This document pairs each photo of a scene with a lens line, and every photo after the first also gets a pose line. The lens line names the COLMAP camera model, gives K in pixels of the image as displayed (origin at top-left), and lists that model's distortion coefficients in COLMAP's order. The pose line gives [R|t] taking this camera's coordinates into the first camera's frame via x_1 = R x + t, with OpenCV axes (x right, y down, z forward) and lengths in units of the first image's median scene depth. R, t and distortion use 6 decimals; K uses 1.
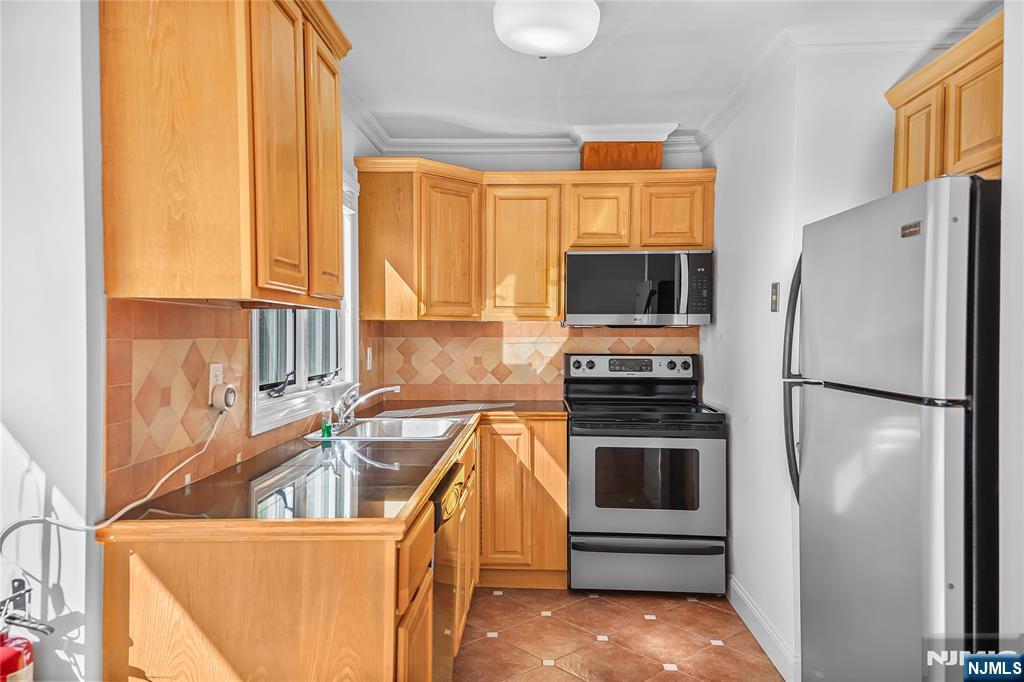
lens RADIAL K [[734.1, 0, 512.0], [0, 734.1, 341.0], [0, 0, 1]] dist [0.169504, -0.001372]
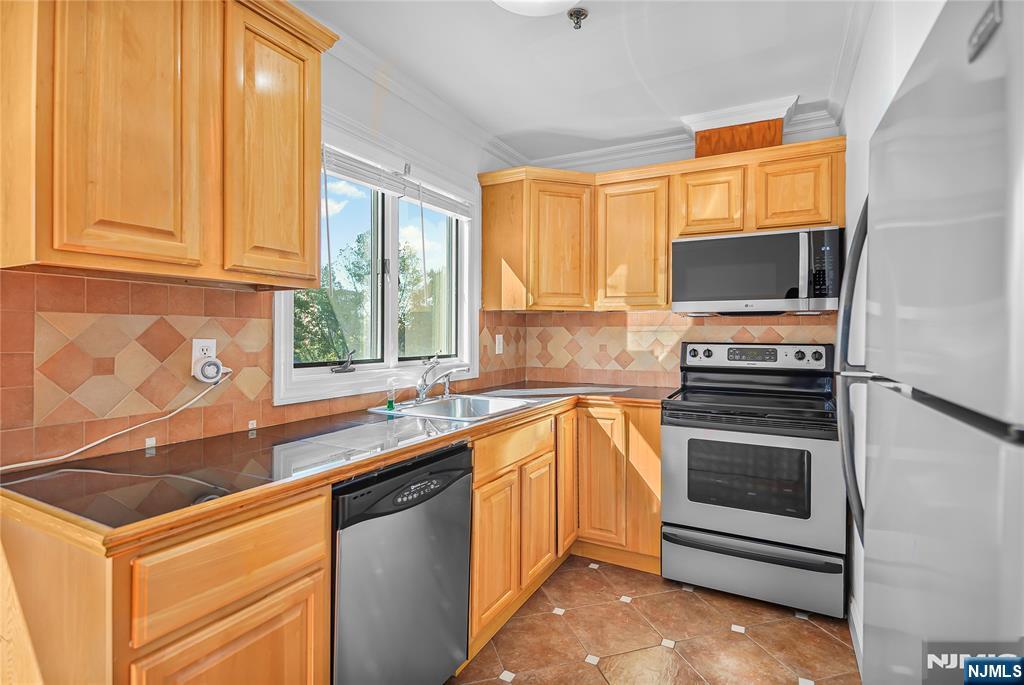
lens RADIAL K [[506.4, 0, 511.8], [0, 506.4, 332.3], [0, 0, 1]] dist [0.001728, 0.001172]
pose [[0.896596, 0.000761, -0.442849, 0.184108], [-0.006110, 0.999925, -0.010653, 0.013552], [0.442807, 0.012257, 0.896533, 0.285436]]
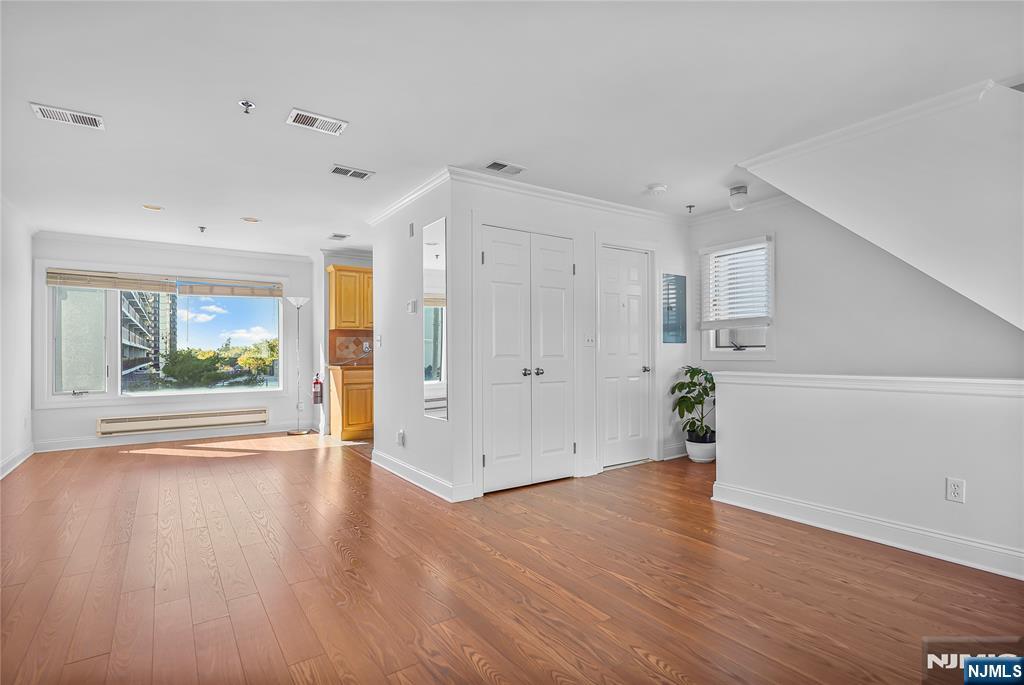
lens RADIAL K [[506.4, 0, 511.8], [0, 506.4, 332.3], [0, 0, 1]] dist [0.001728, 0.001172]
pose [[0.592486, -0.036743, -0.804742, 1.525167], [-0.000372, 0.998947, -0.045884, 0.063225], [0.805581, 0.027485, 0.591848, -0.104088]]
